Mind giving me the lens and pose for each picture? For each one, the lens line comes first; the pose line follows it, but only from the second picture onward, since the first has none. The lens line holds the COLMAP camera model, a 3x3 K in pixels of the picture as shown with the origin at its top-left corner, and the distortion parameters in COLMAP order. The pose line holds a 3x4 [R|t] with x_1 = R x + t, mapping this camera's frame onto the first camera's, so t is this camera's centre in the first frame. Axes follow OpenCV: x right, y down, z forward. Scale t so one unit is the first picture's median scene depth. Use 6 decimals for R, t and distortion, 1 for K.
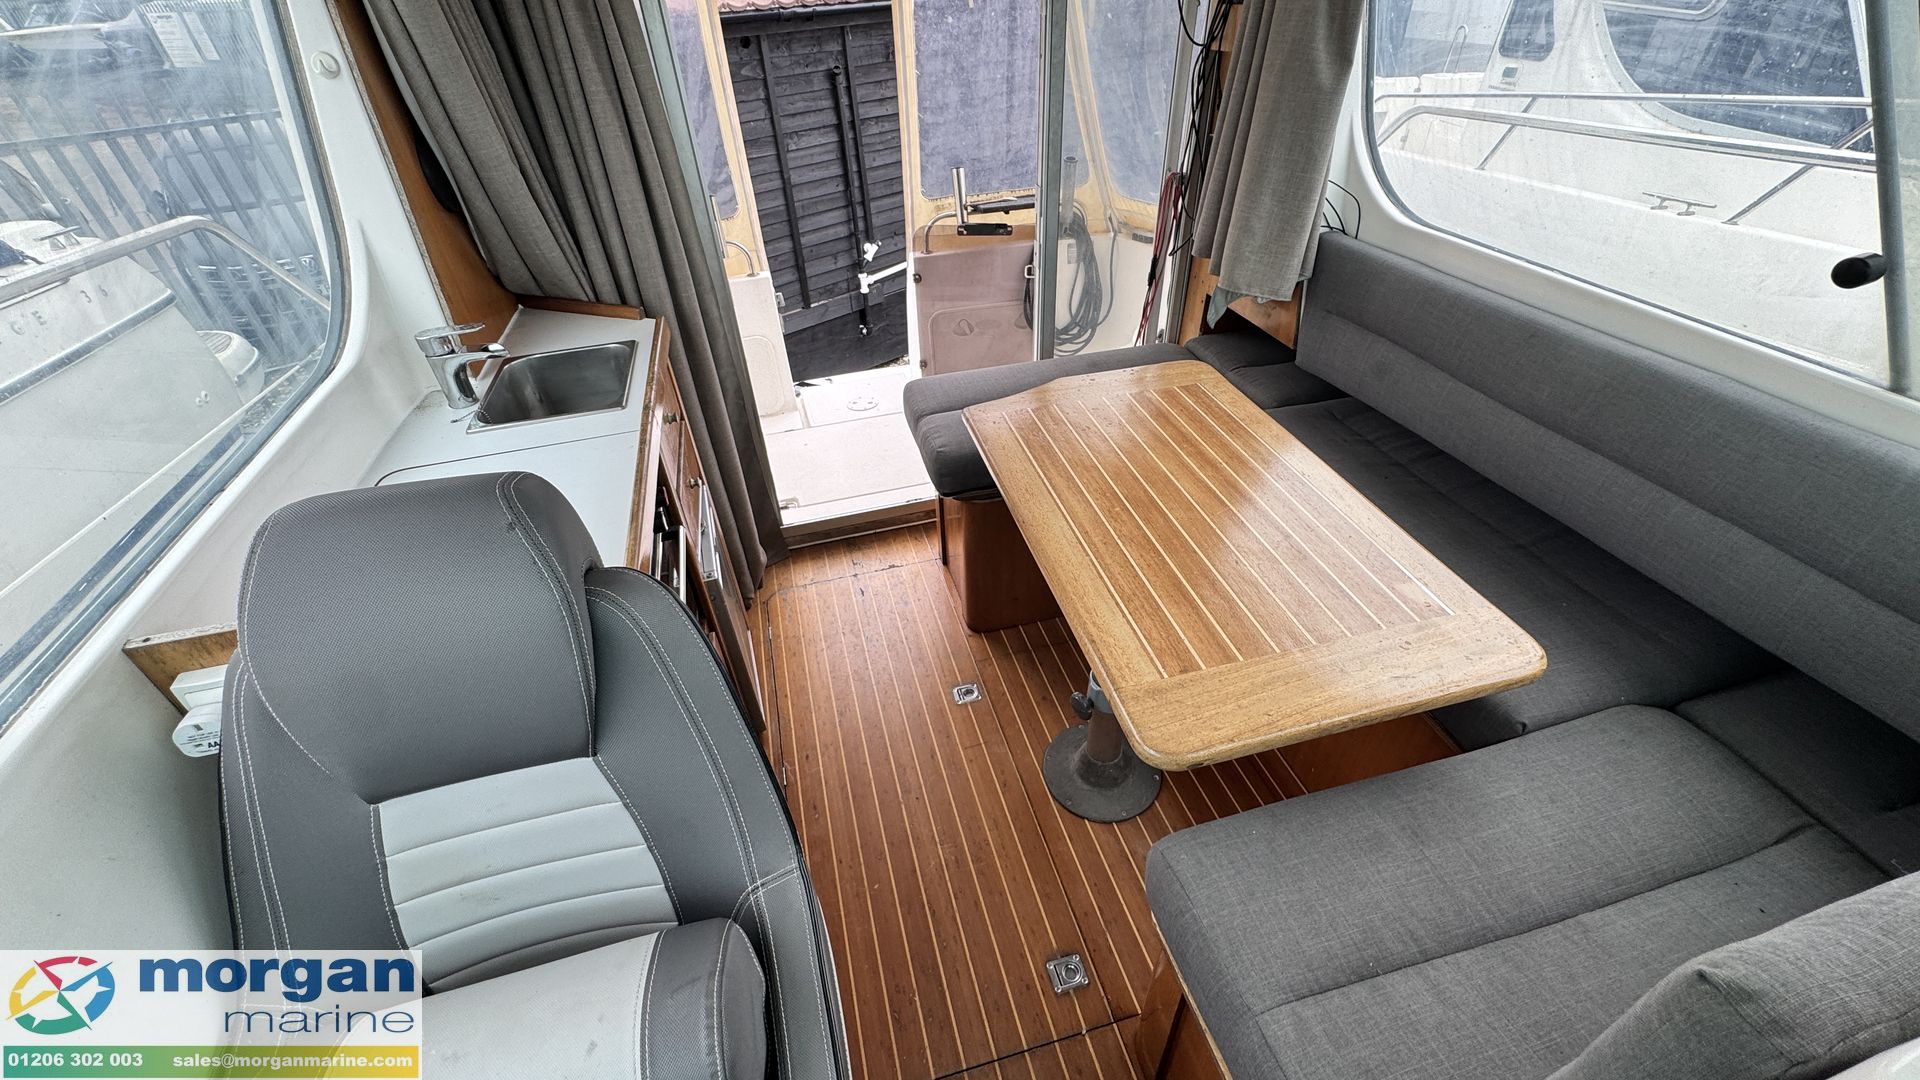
lens RADIAL K [[764.7, 0, 966.2], [0, 764.7, 541.1], [0, 0, 1]] dist [-0.004599, 0.000516]
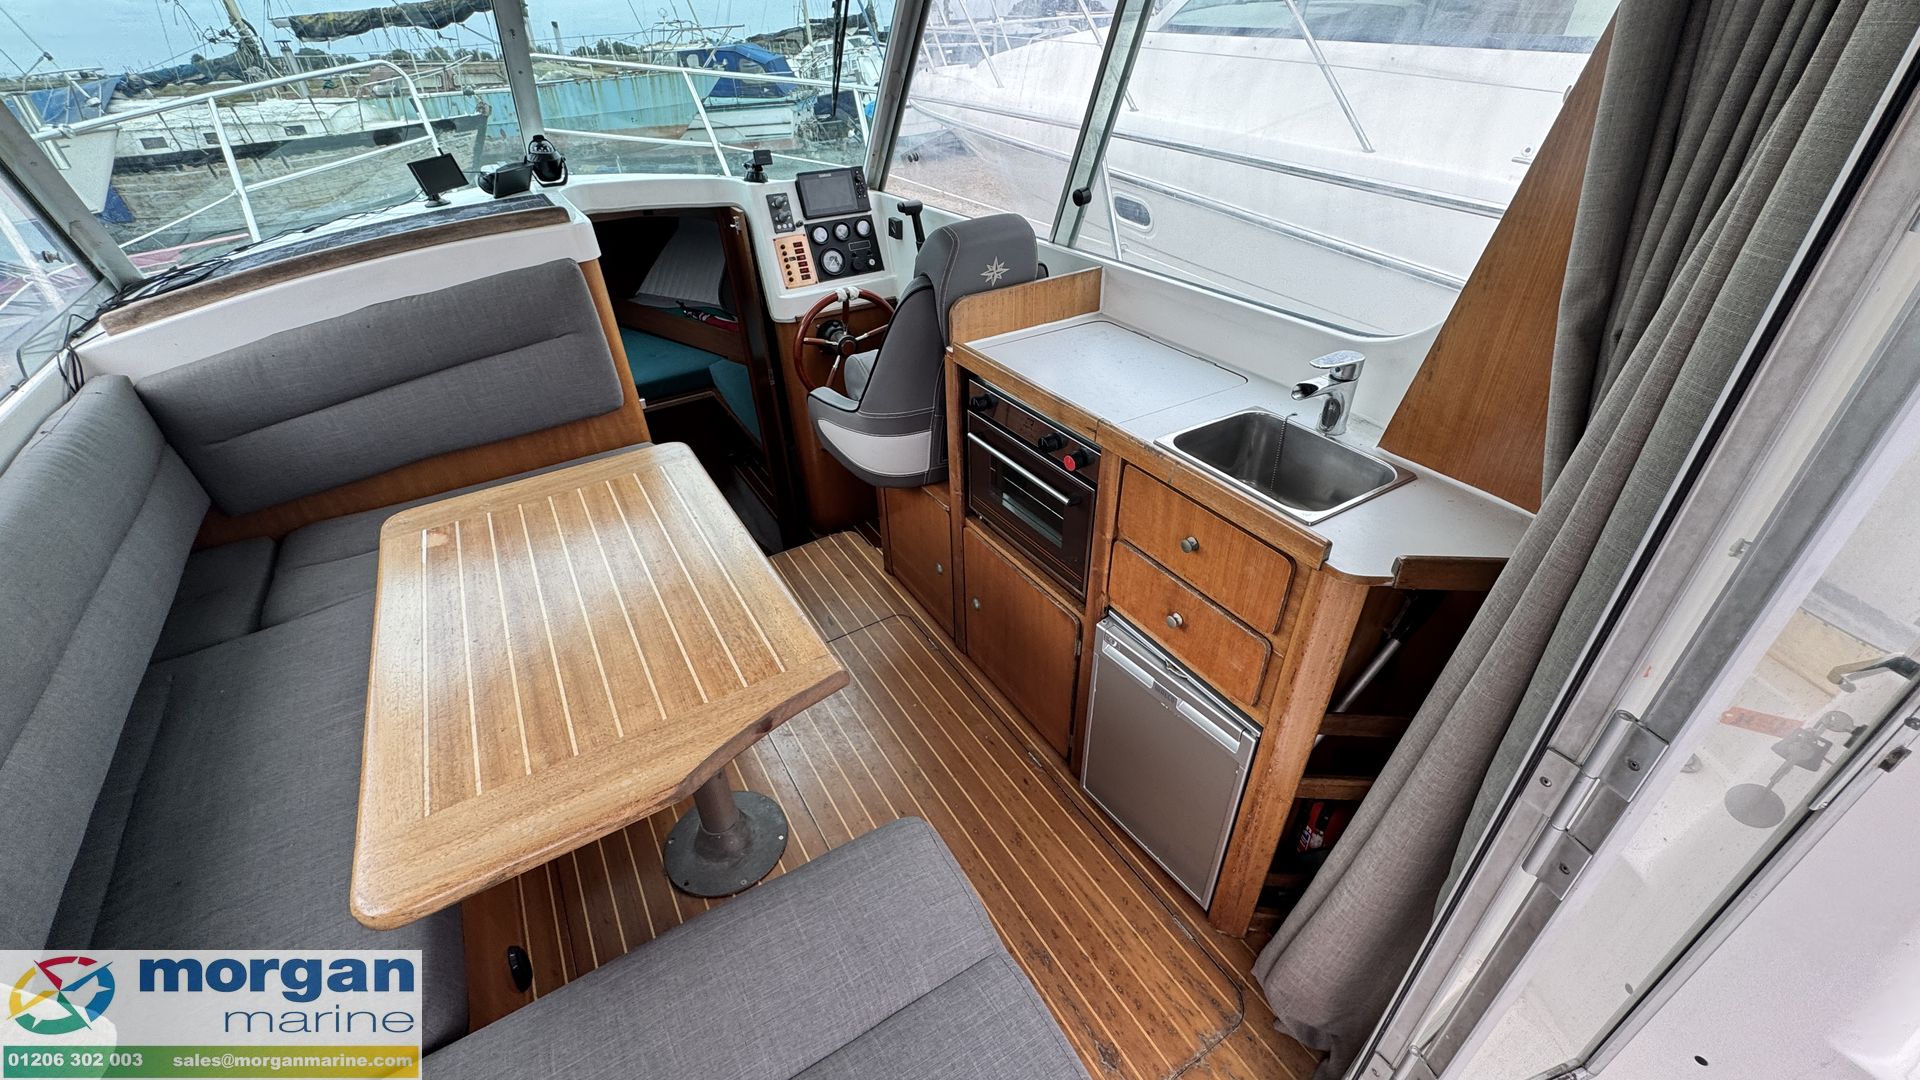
lens RADIAL K [[764.7, 0, 961.0], [0, 764.7, 536.9], [0, 0, 1]] dist [-0.004599, 0.000516]
pose [[-0.958696, 0.207717, -0.194306, 0.000426], [-0.117855, 0.331637, 0.936017, -0.483311], [0.258866, 0.920256, -0.293459, 0.631321]]
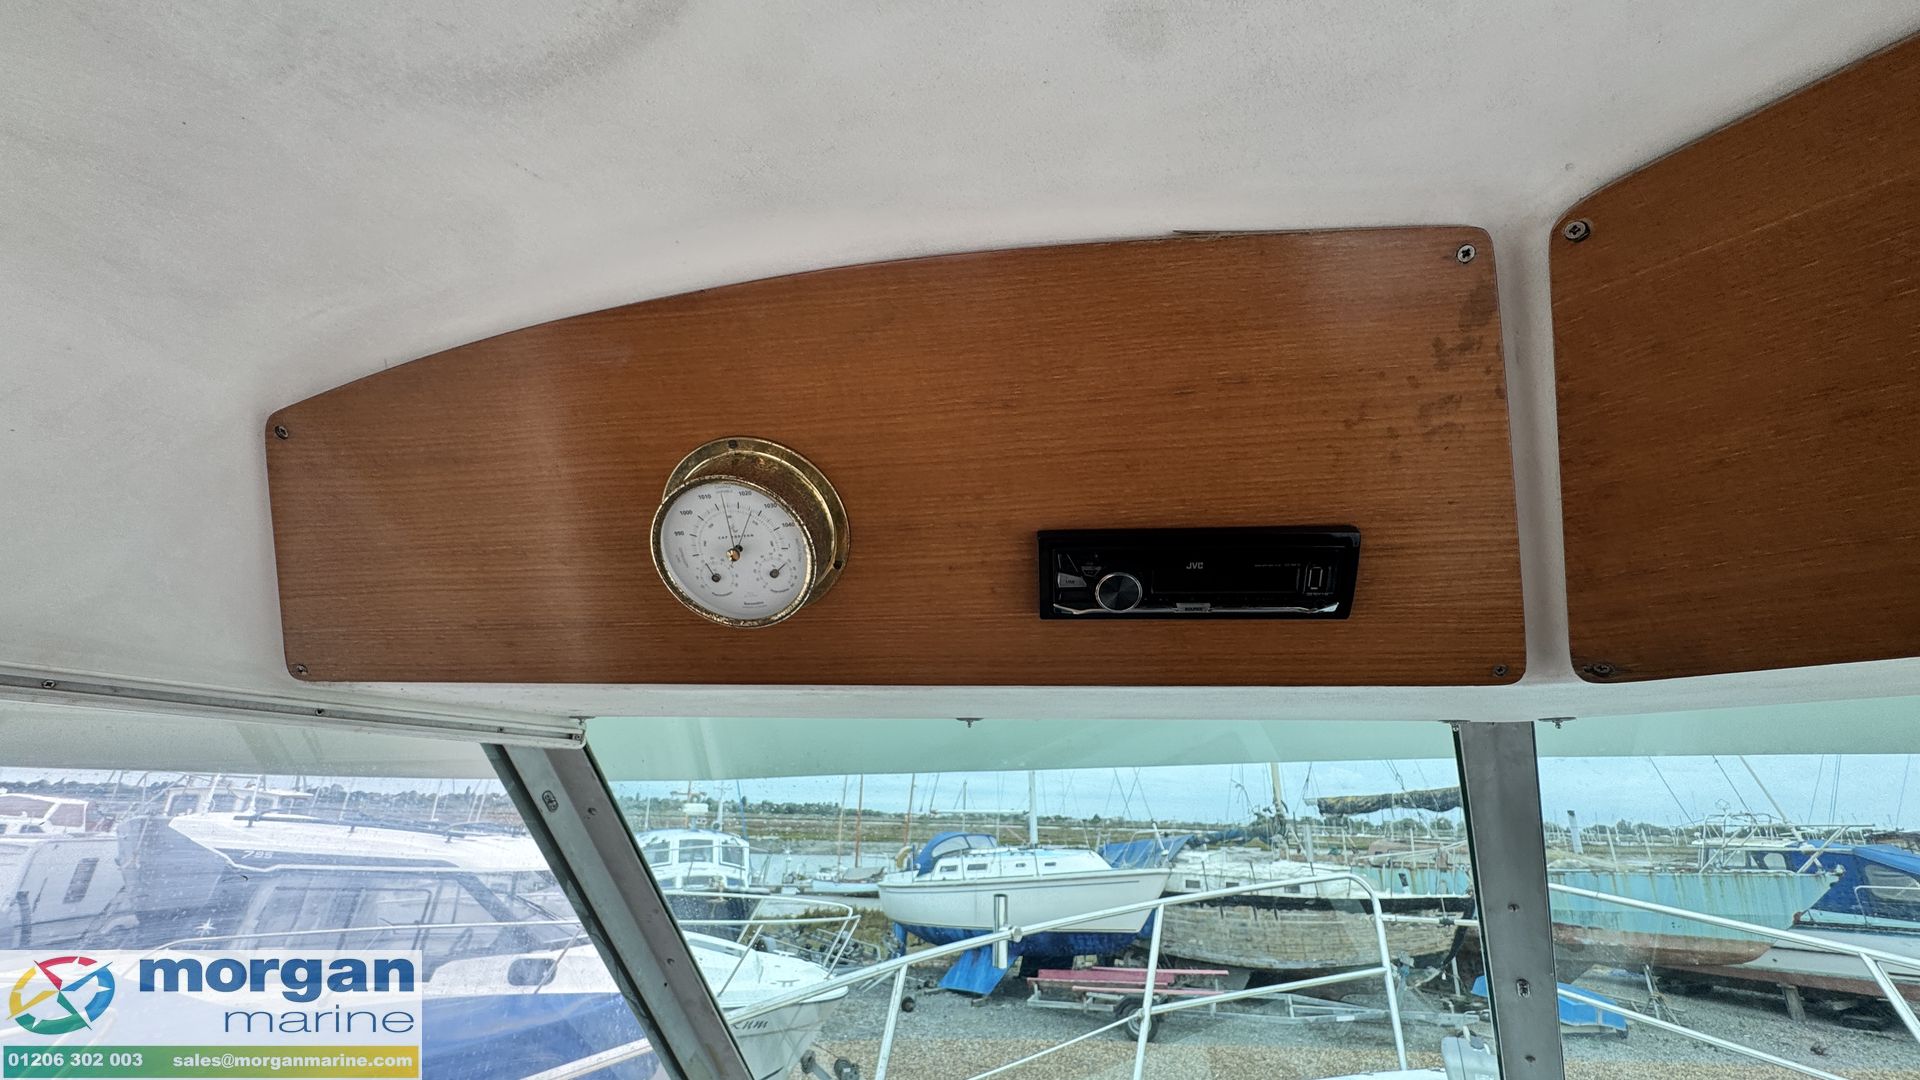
lens RADIAL K [[764.7, 0, 964.3], [0, 764.7, 537.1], [0, 0, 1]] dist [-0.004599, 0.000516]
pose [[-0.713329, 0.258881, 0.651263, 0.079311], [0.435631, 0.891726, 0.122680, -0.216178], [-0.548988, 0.371222, -0.748870, 0.164751]]
